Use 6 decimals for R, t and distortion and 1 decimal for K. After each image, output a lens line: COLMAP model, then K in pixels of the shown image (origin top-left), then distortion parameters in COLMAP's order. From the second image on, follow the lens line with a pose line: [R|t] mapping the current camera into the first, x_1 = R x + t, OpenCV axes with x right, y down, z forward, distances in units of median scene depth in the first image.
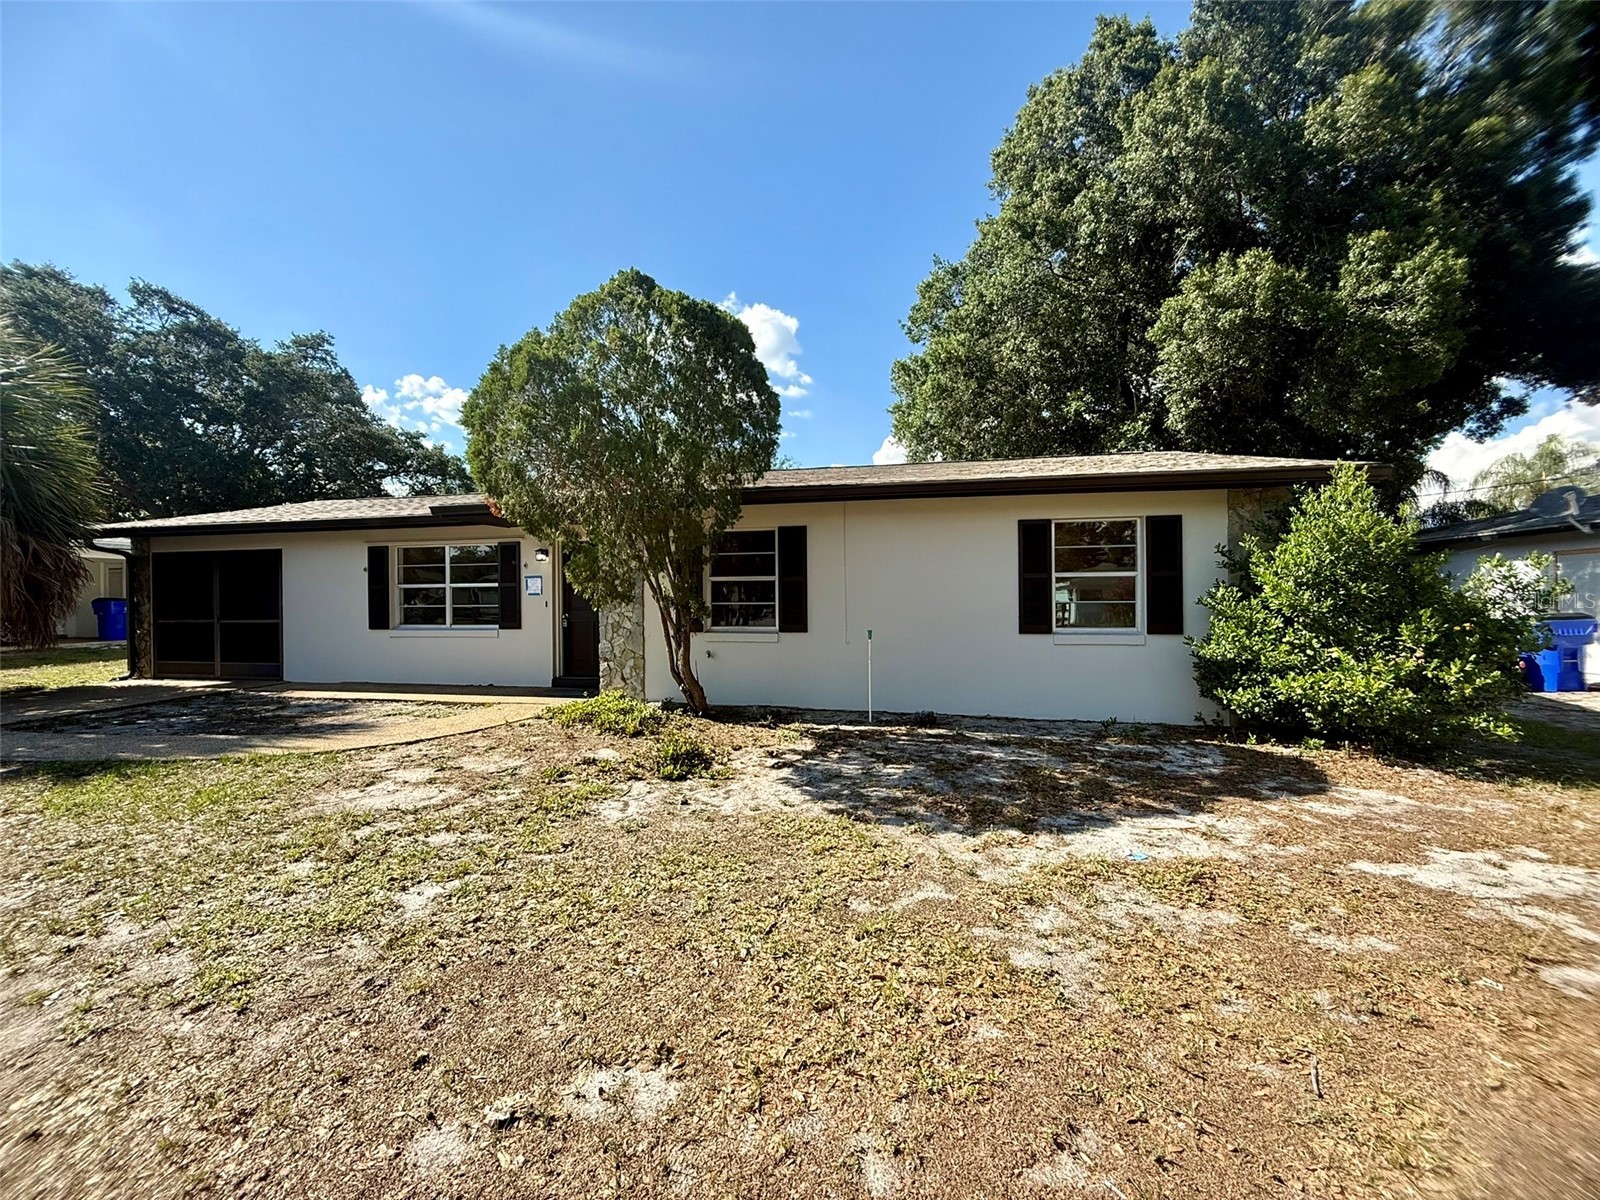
lens RADIAL K [[638.4, 0, 800.0], [0, 638.4, 602.0], [0, 0, 1]] dist [-0.000993, 0.000668]
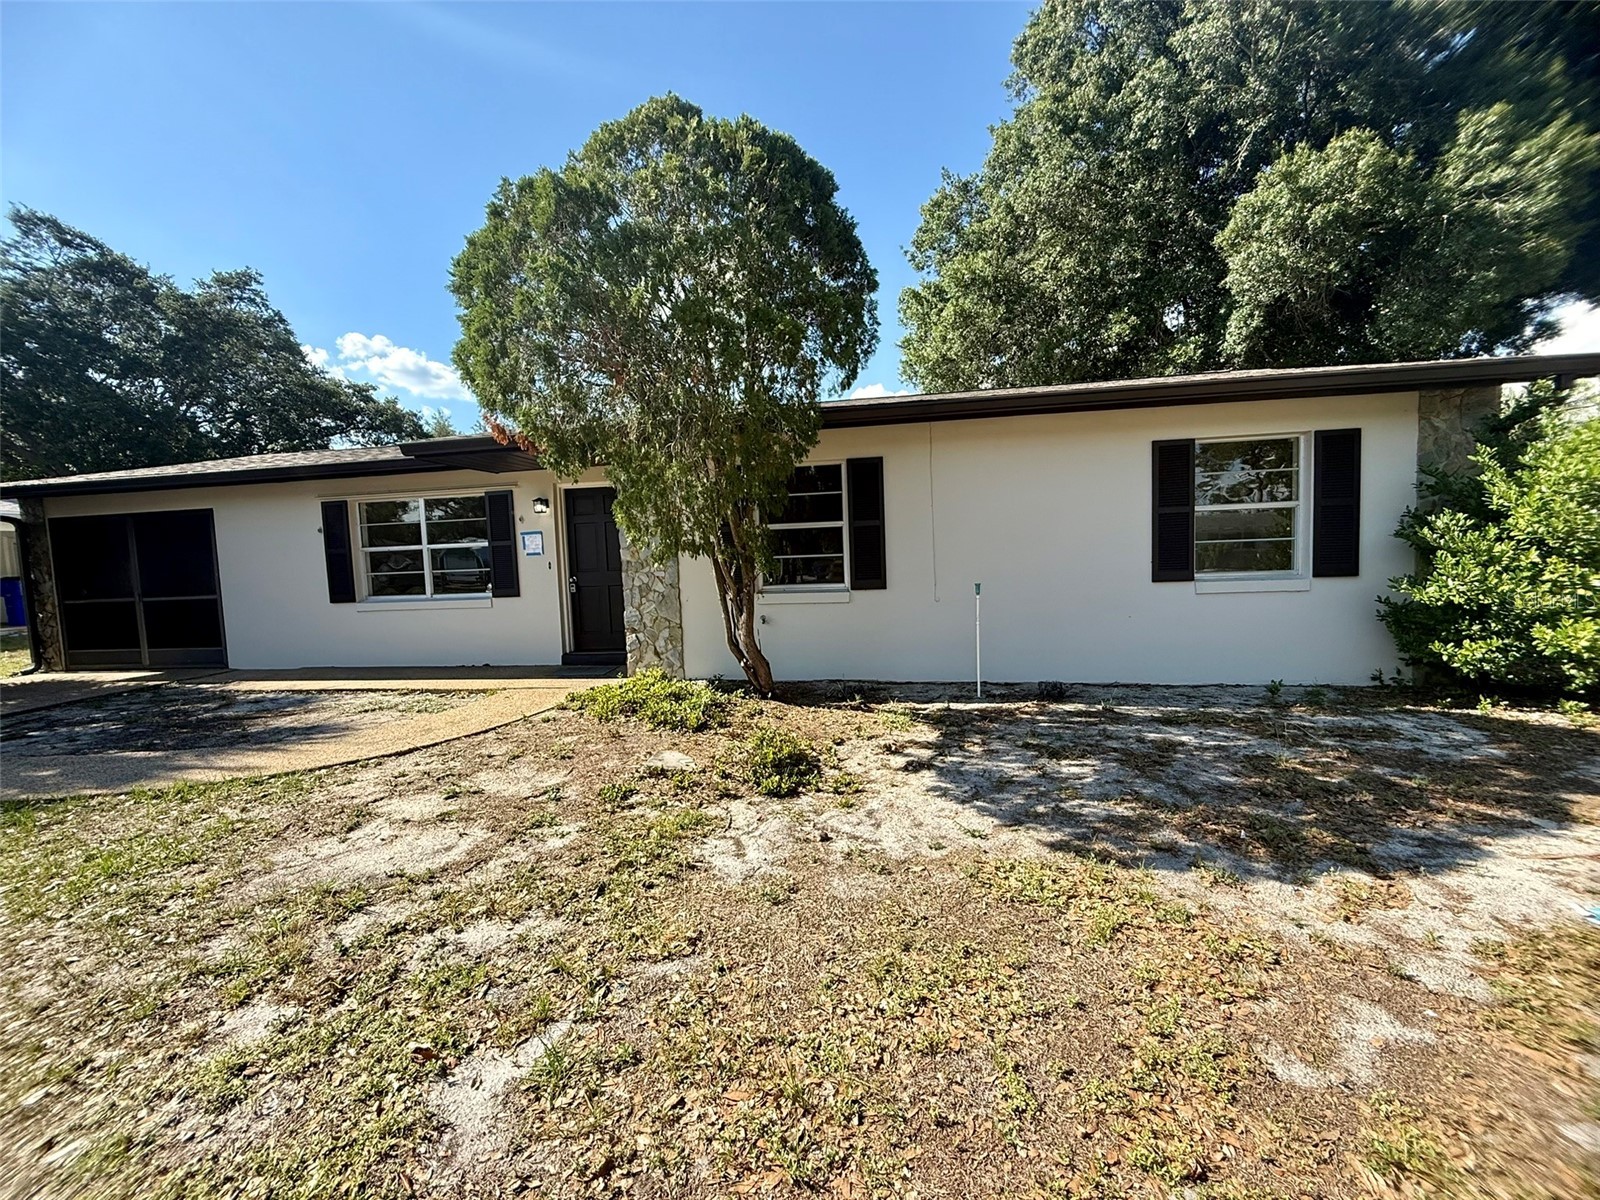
lens RADIAL K [[638.4, 0, 800.5], [0, 638.4, 600.6], [0, 0, 1]] dist [-0.000993, 0.000668]
pose [[0.998470, -0.033123, 0.044267, -0.130615], [0.030283, 0.997532, 0.063344, 0.007179], [-0.046256, -0.061906, 0.997010, 0.186017]]
